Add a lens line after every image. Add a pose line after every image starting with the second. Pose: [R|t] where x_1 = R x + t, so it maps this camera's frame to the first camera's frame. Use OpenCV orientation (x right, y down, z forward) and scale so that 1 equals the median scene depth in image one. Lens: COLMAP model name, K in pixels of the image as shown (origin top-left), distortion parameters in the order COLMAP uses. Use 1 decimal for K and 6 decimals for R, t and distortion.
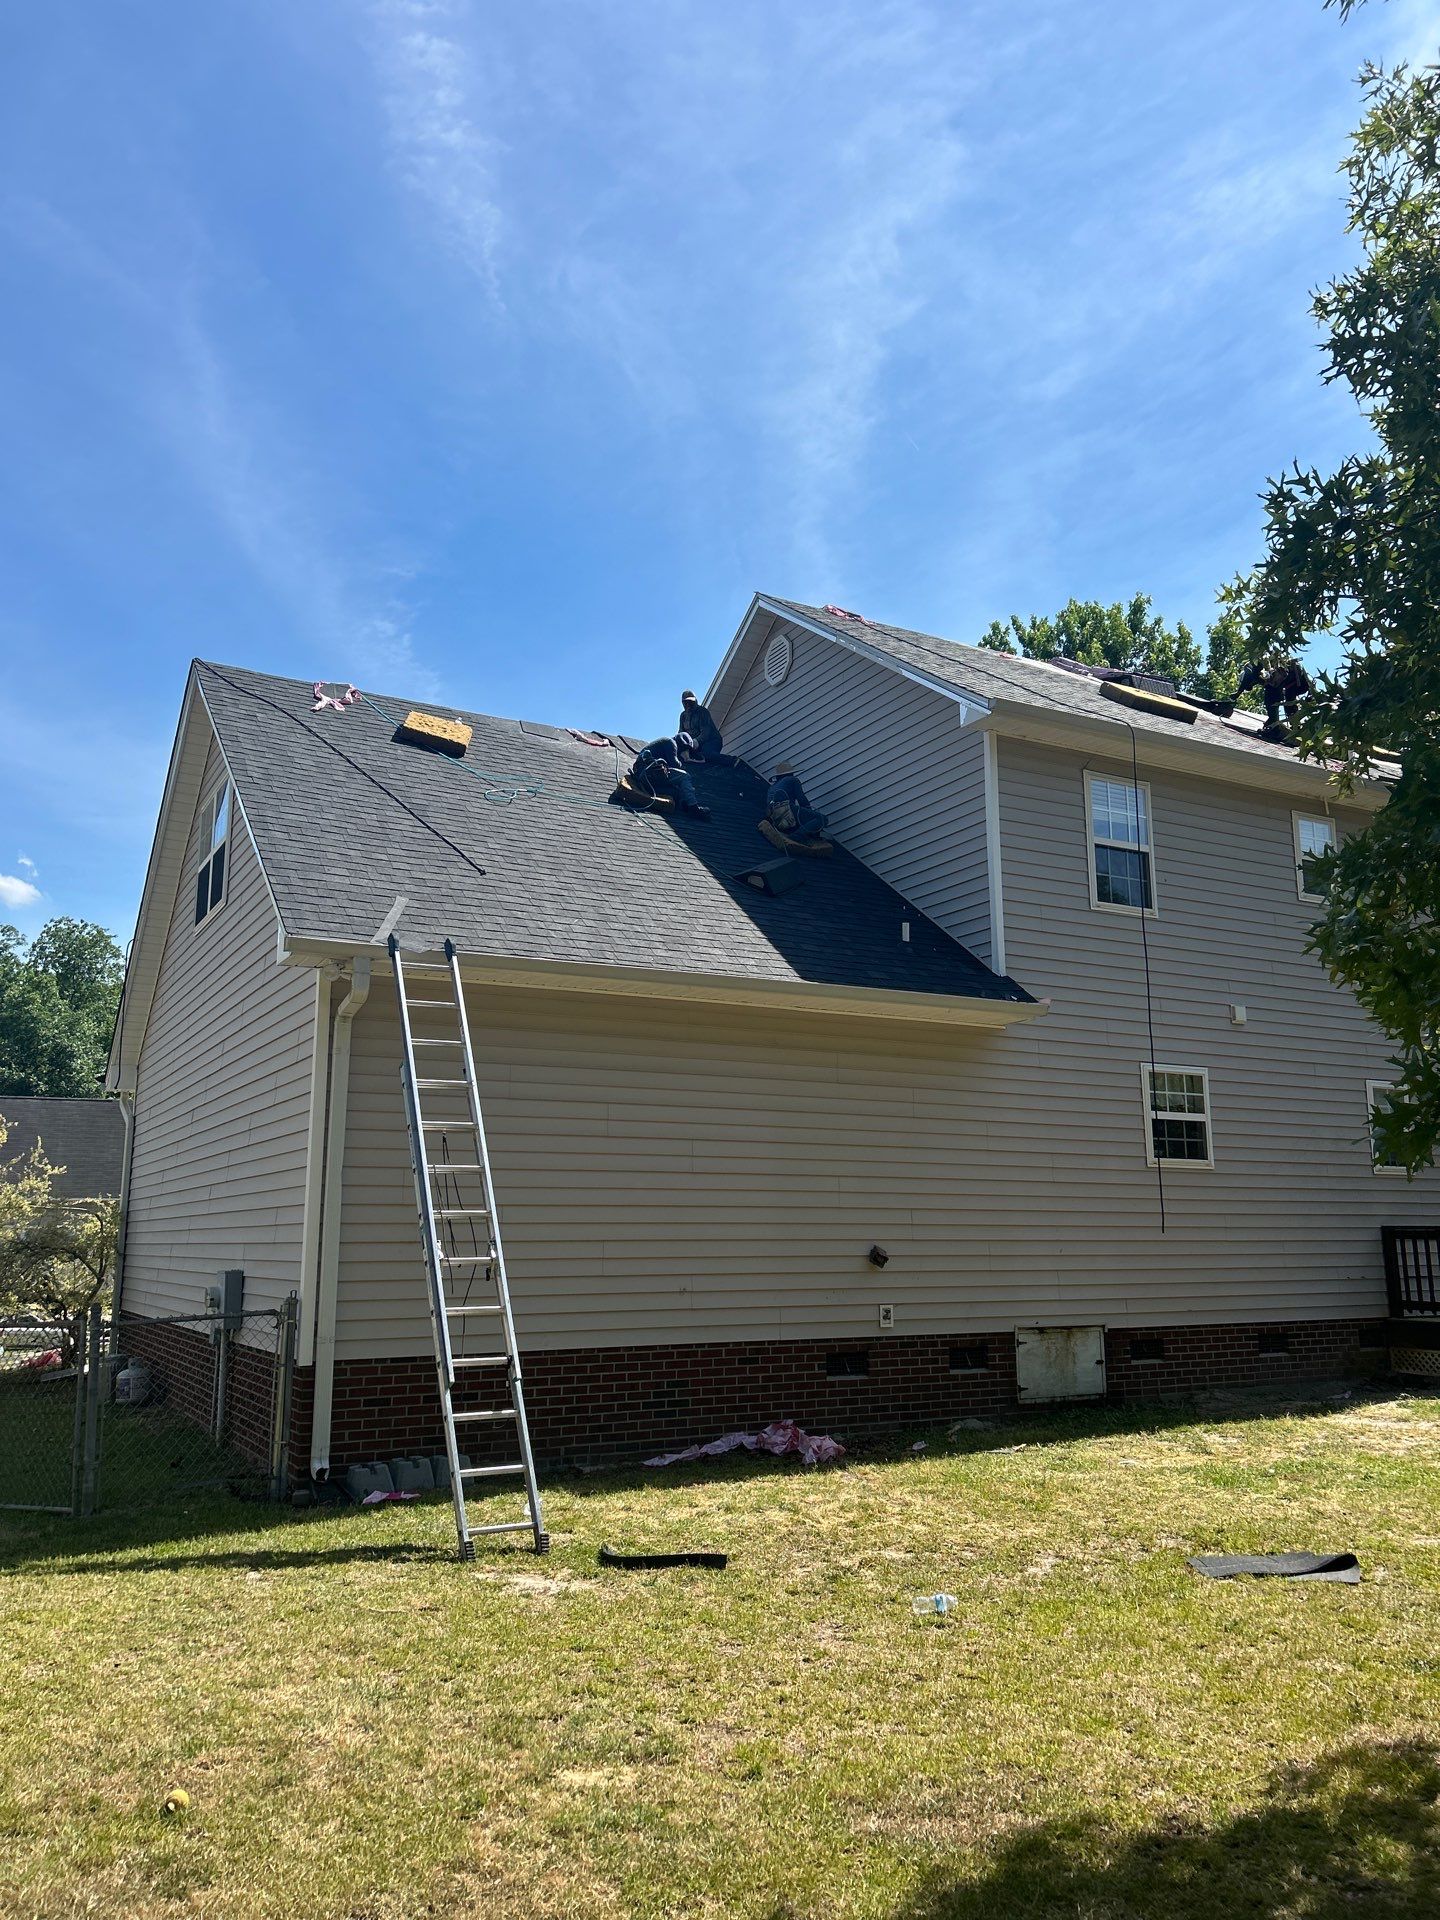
lens RADIAL K [[1476.7, 0, 715.5], [0, 1476.7, 951.9], [0, 0, 1]] dist [0.101038, -0.219146]
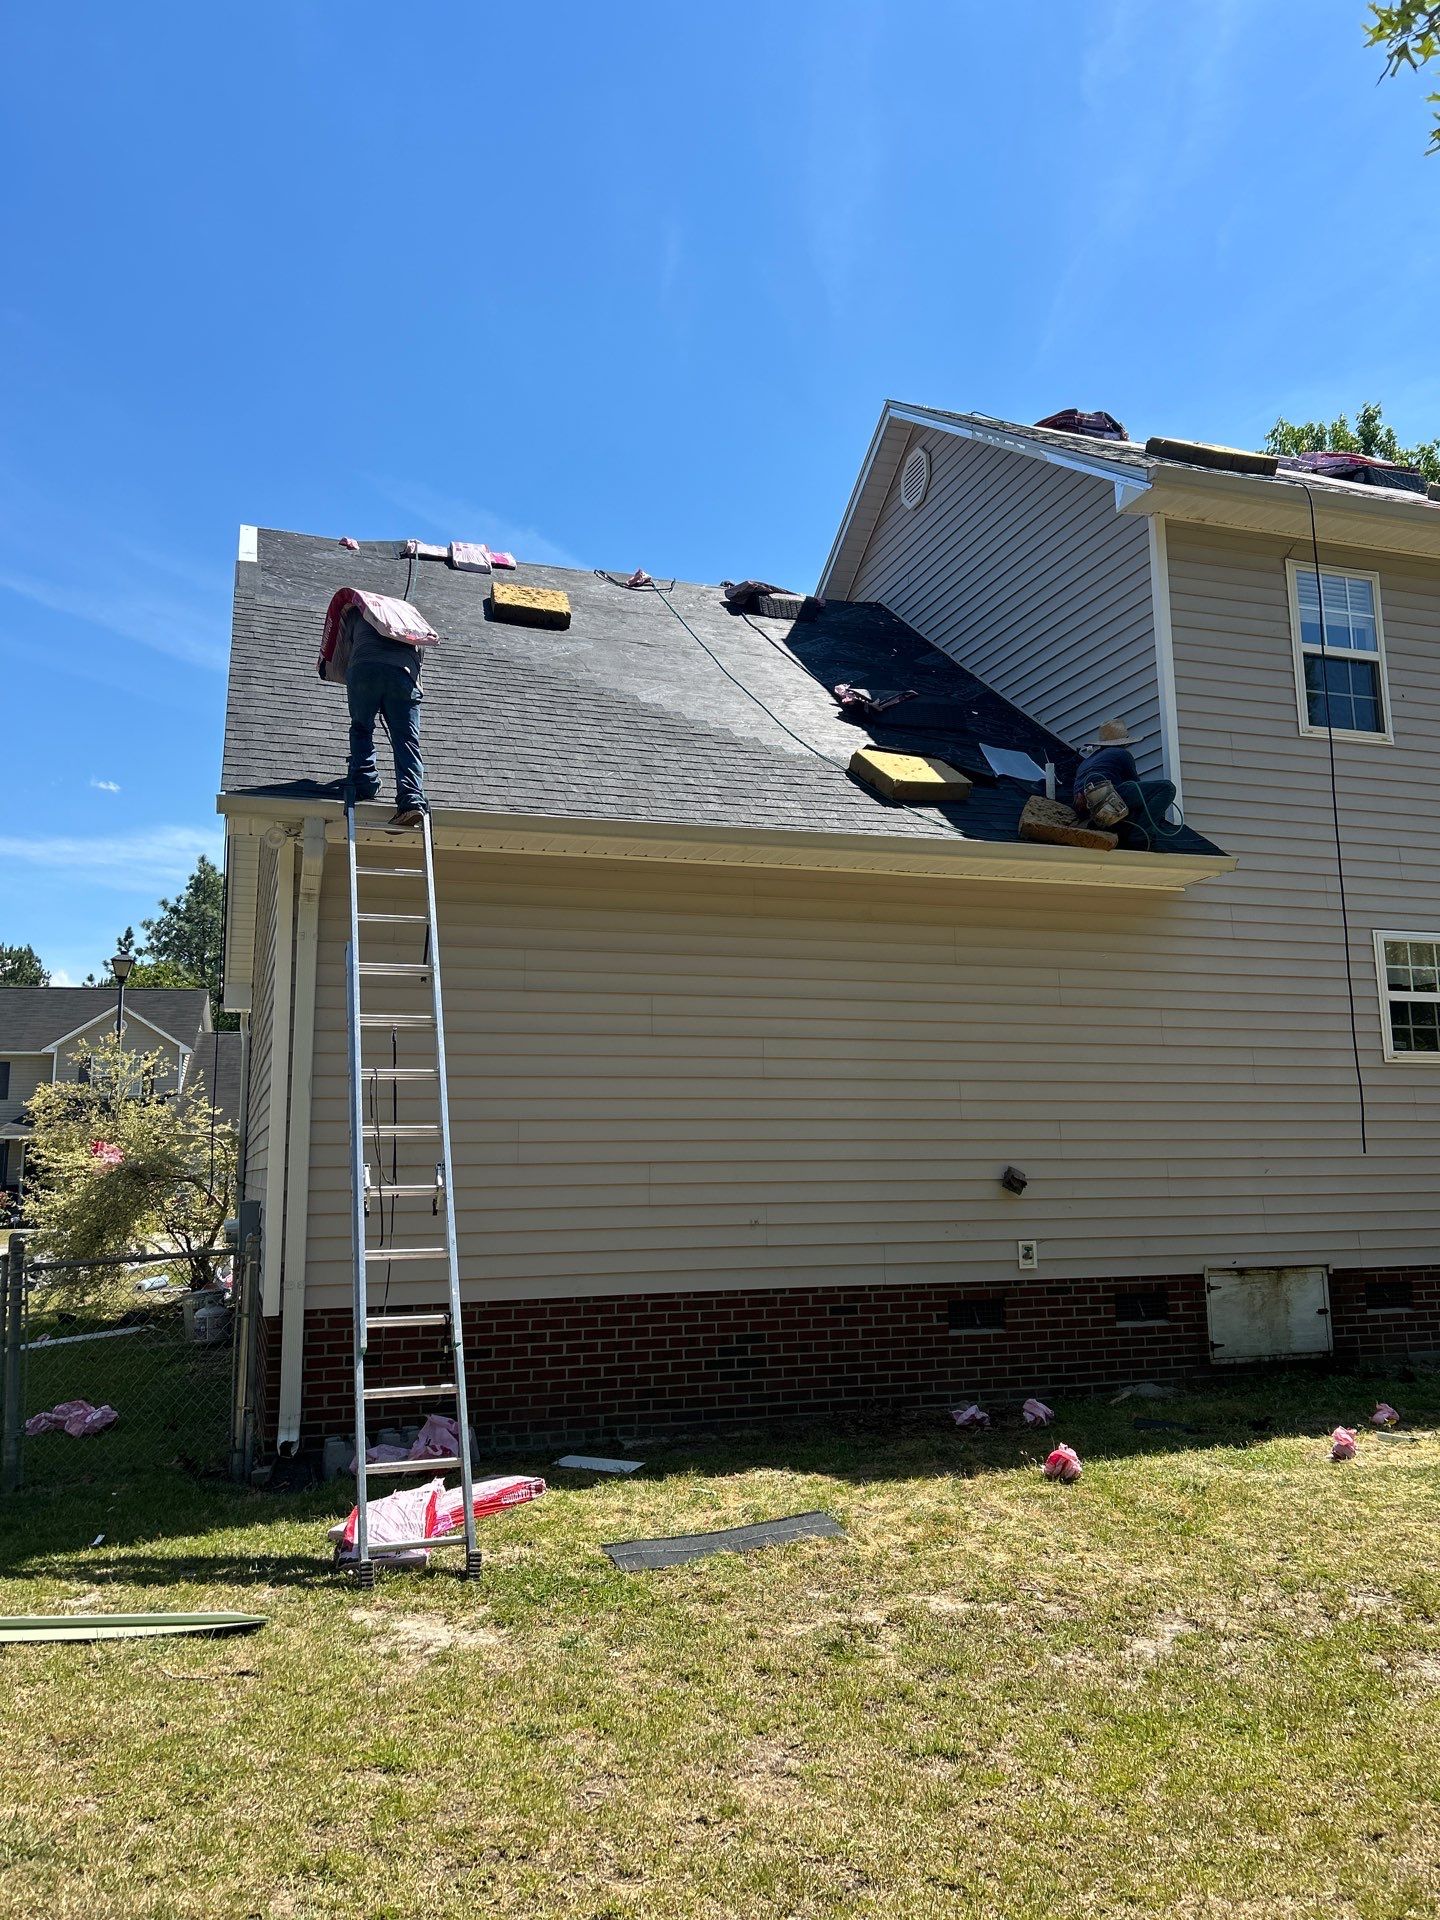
lens RADIAL K [[1479.5, 0, 693.5], [0, 1479.5, 928.0], [0, 0, 1]] dist [0.081054, -0.143028]
pose [[0.982628, -0.037843, -0.181686, 0.090838], [0.044074, 0.998566, 0.030378, 0.039305], [0.180276, -0.037858, 0.982887, 0.194209]]
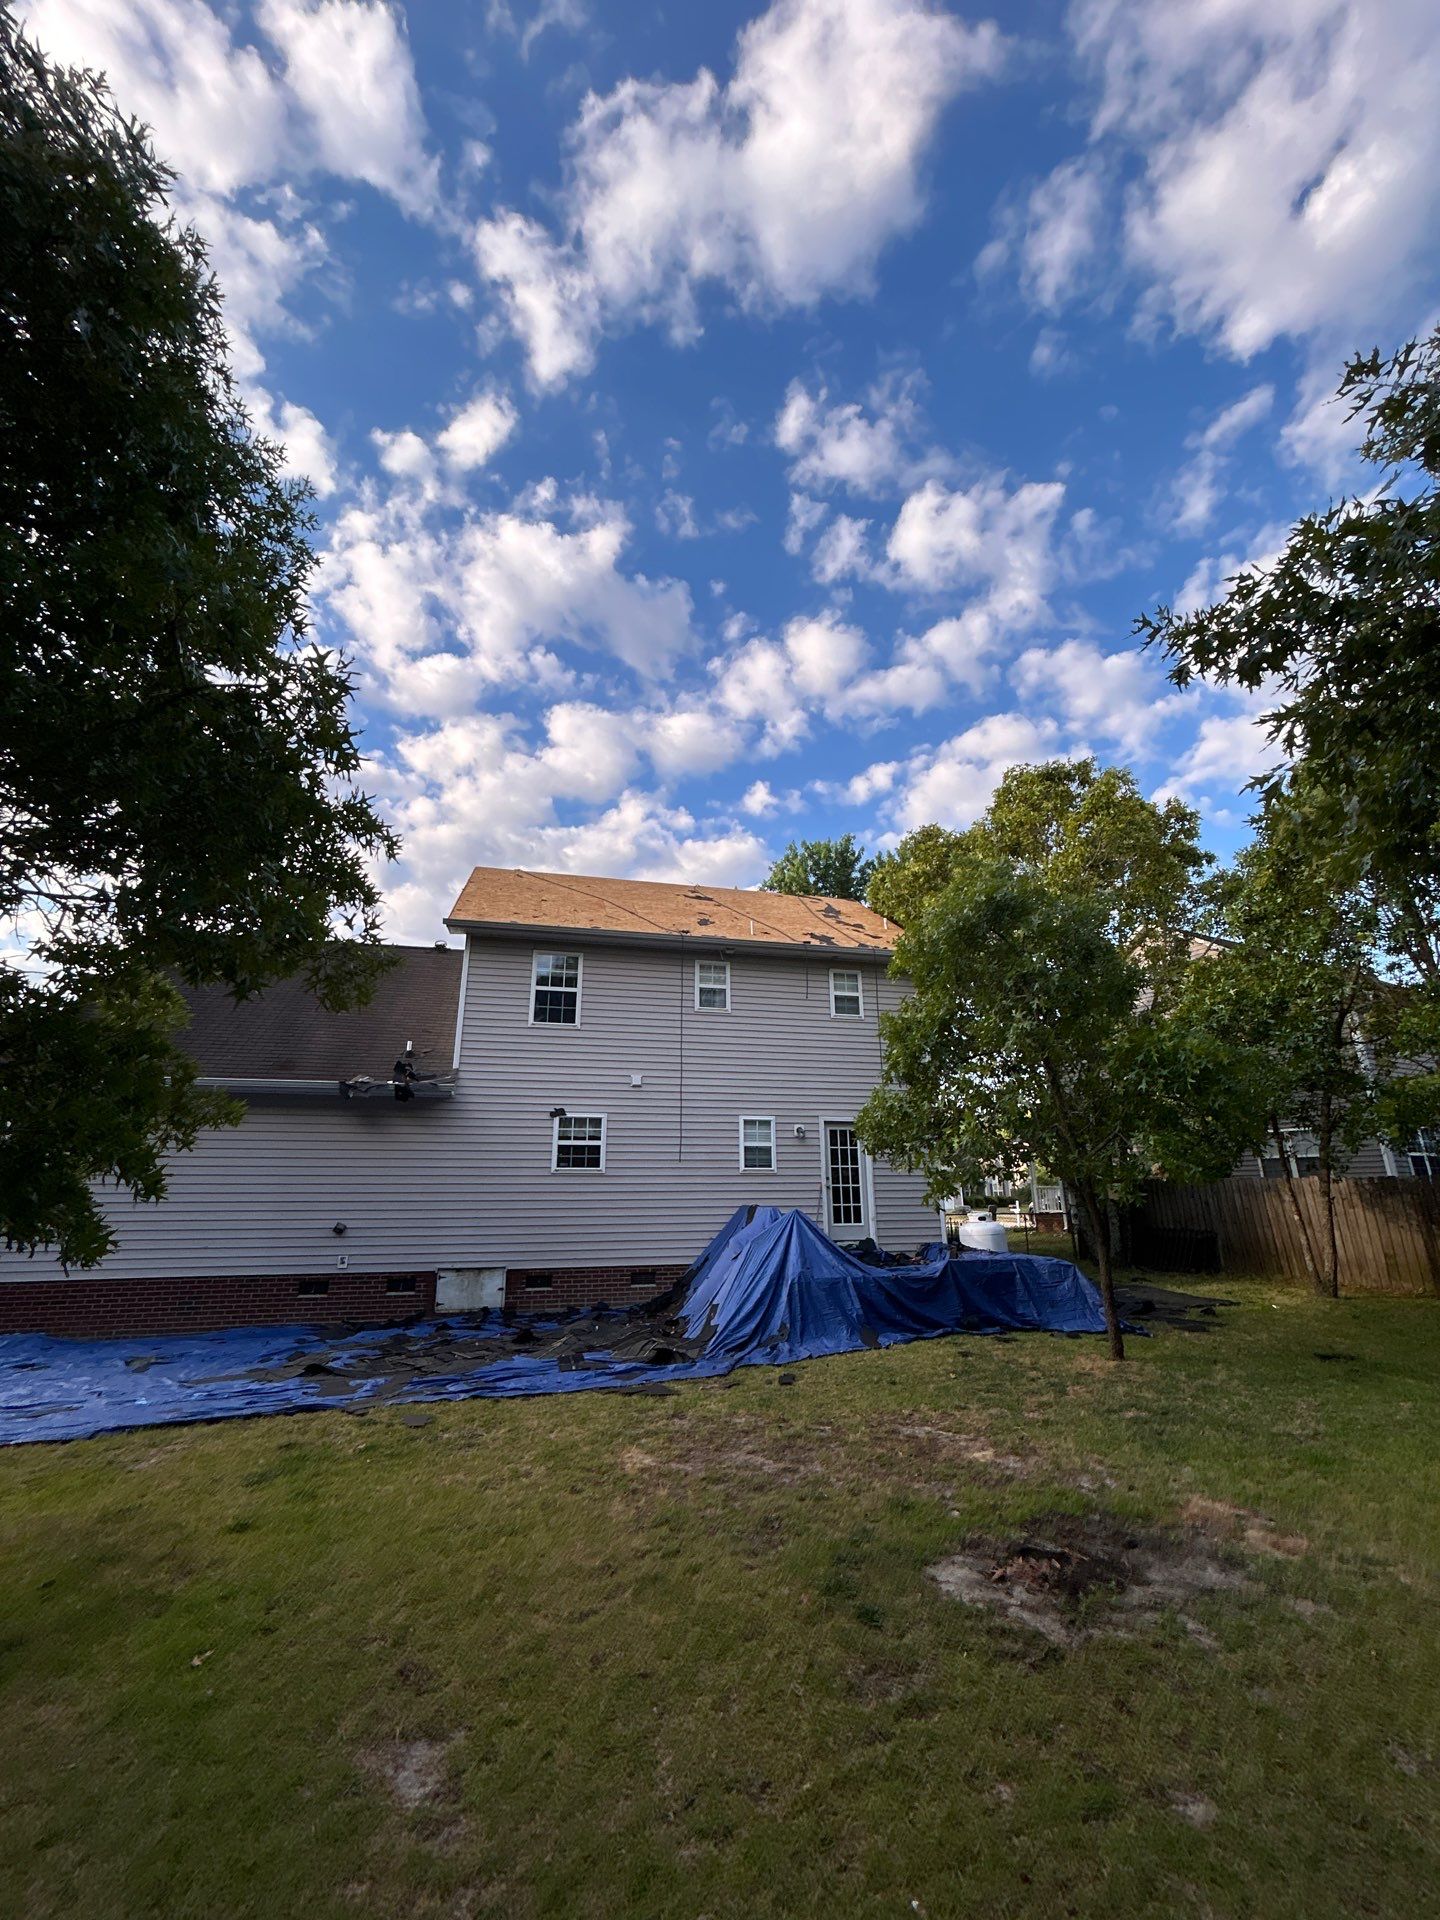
lens RADIAL K [[787.7, 0, 719.6], [0, 787.7, 959.6], [0, 0, 1]] dist [0.000083, -0.000232]
pose [[0.959503, -0.086571, -0.268068, 0.848808], [0.058315, 0.992036, -0.111645, 0.012302], [0.275598, 0.091491, 0.956909, 0.168444]]
